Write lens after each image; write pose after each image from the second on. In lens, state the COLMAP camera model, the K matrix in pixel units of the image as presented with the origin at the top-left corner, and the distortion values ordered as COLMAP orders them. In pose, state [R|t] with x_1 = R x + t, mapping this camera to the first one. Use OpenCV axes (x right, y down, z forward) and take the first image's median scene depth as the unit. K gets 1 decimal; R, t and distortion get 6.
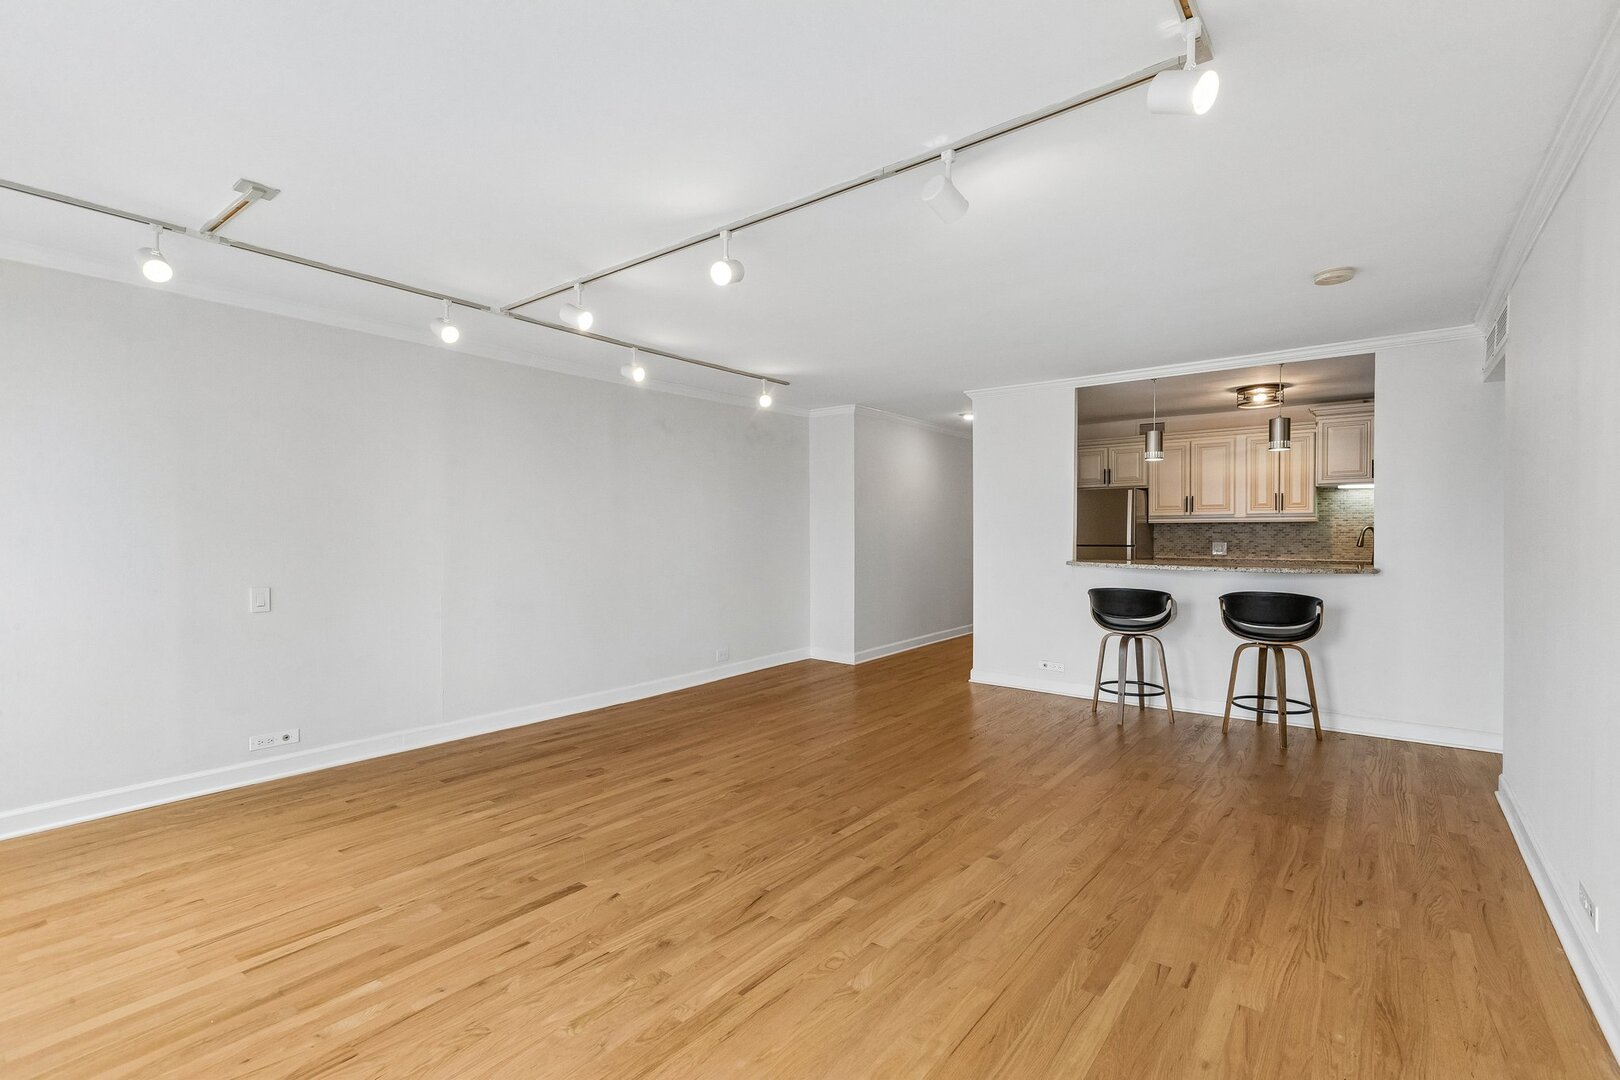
lens RADIAL K [[728.3, 0, 811.2], [0, 728.3, 544.1], [0, 0, 1]] dist [0.011322, 0.000001]
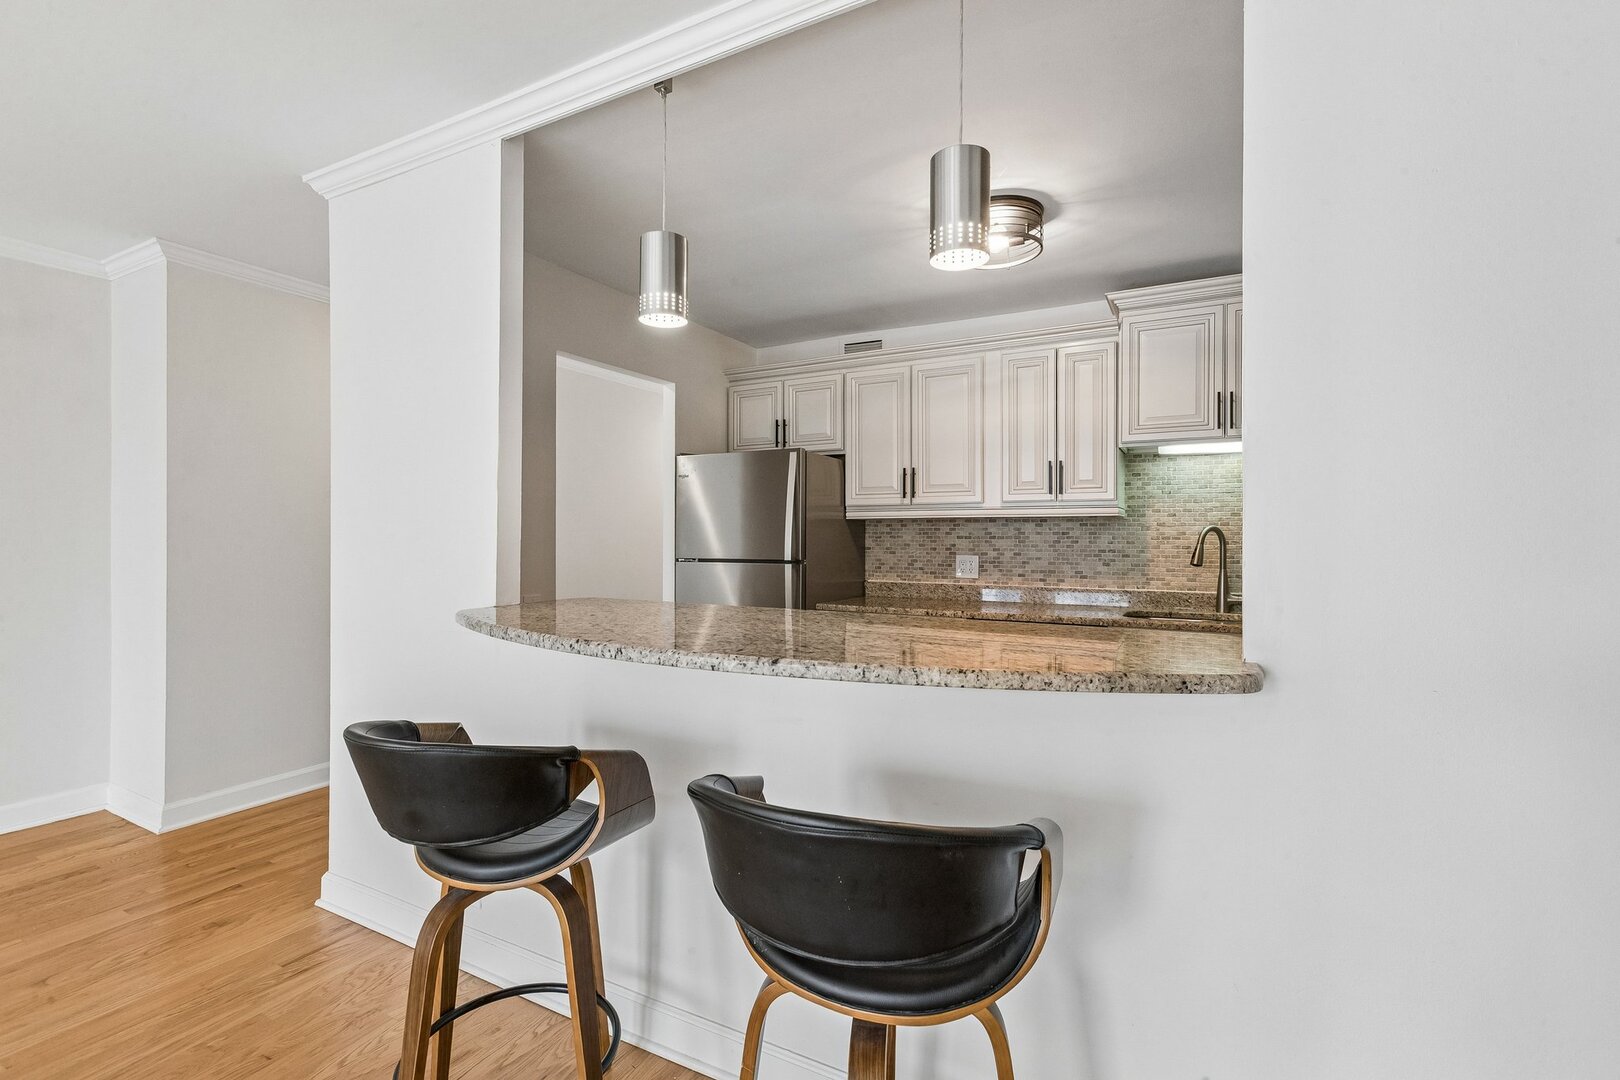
lens RADIAL K [[738.8, 0, 810.0], [0, 738.8, 540.0], [0, 0, 1]] dist [-0.001287, -0.000221]
pose [[0.987144, 0.006324, 0.159709, 0.373285], [-0.003791, 0.999862, -0.016163, -0.004602], [-0.159789, 0.015350, 0.987032, 0.498297]]
